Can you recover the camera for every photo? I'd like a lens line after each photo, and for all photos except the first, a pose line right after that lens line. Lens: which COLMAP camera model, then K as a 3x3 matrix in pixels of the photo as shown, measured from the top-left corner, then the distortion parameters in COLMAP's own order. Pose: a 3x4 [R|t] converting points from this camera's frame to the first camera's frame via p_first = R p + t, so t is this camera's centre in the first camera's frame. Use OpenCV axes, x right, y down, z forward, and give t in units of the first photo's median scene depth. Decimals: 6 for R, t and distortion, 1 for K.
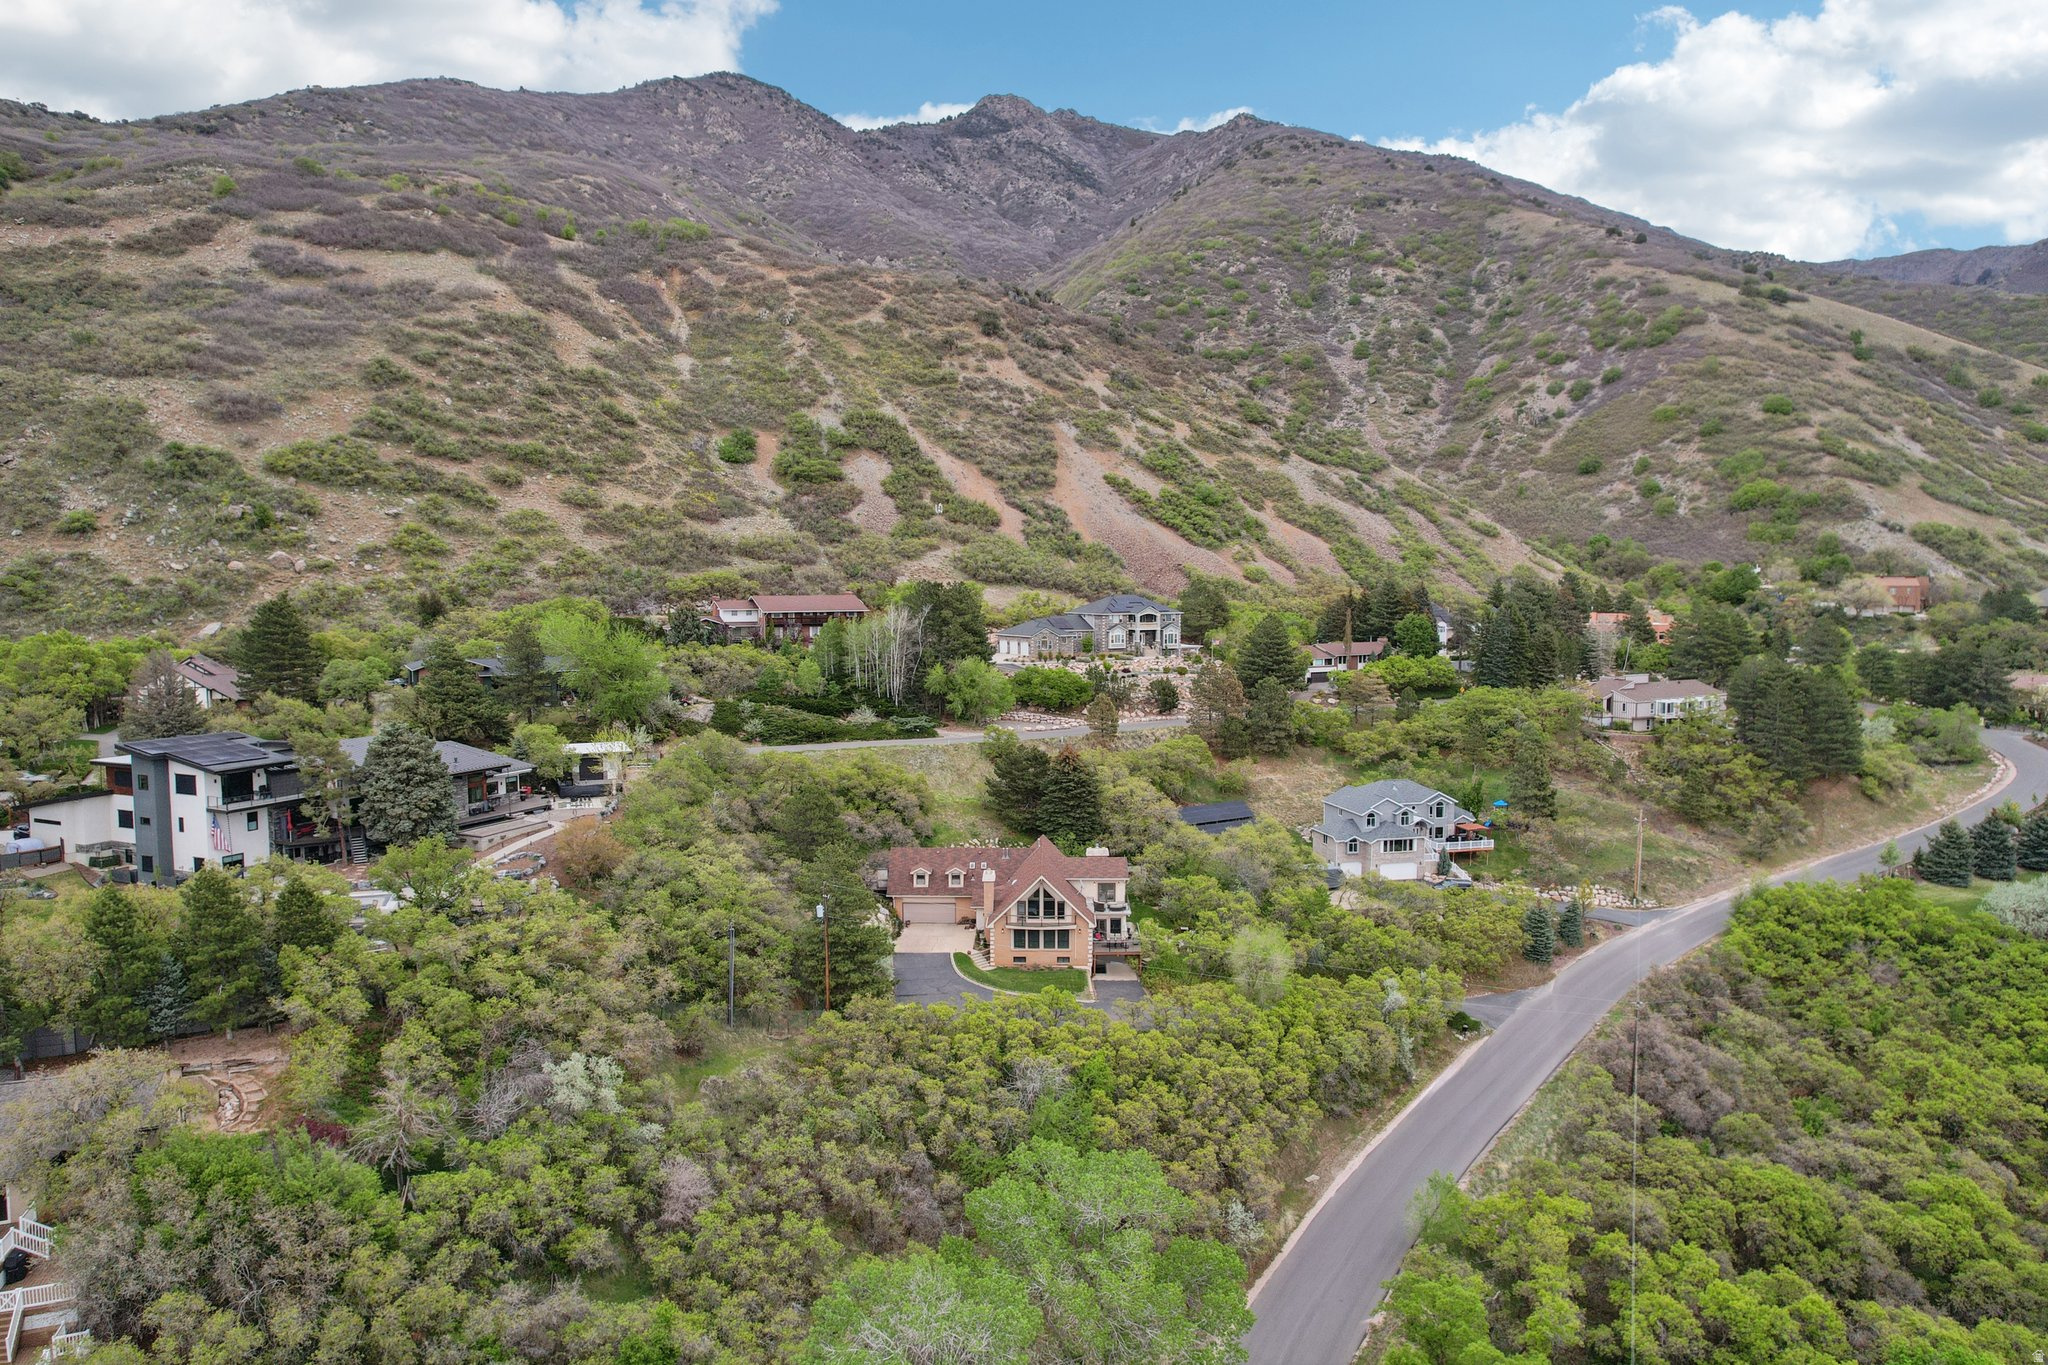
lens RADIAL K [[1316.2, 0, 1019.9], [0, 1316.2, 678.8], [0, 0, 1]] dist [-0.082076, 0.064411]
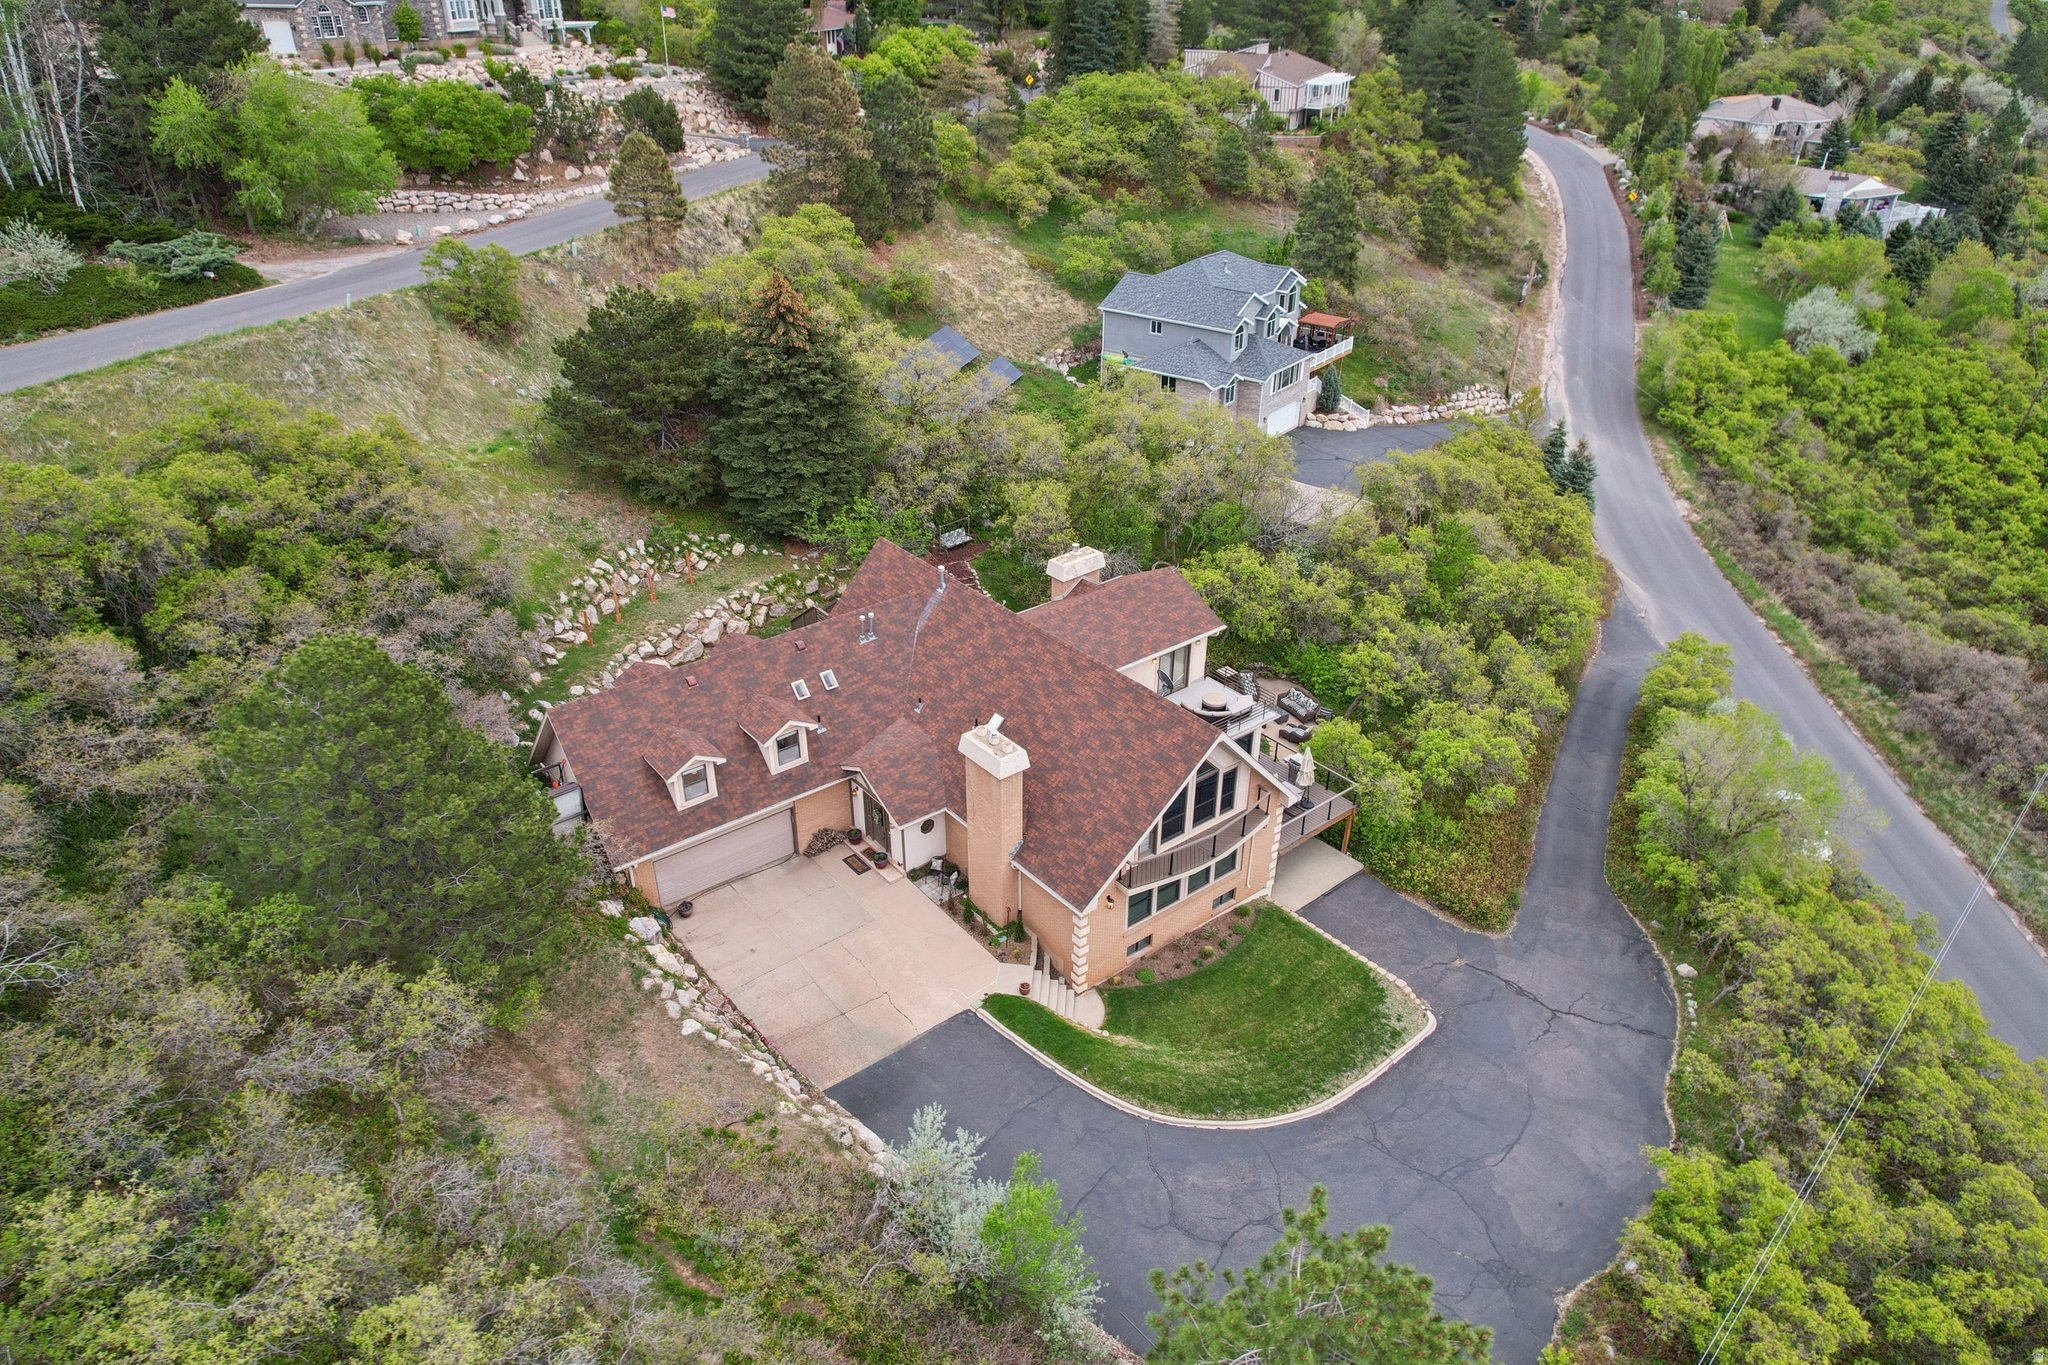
lens RADIAL K [[1316.2, 0, 1019.9], [0, 1316.2, 678.8], [0, 0, 1]] dist [-0.082076, 0.064411]
pose [[0.769184, -0.309101, 0.559297, -0.069609], [0.043147, 0.898355, 0.437146, -0.003881], [-0.637569, -0.312113, 0.704337, 0.271760]]
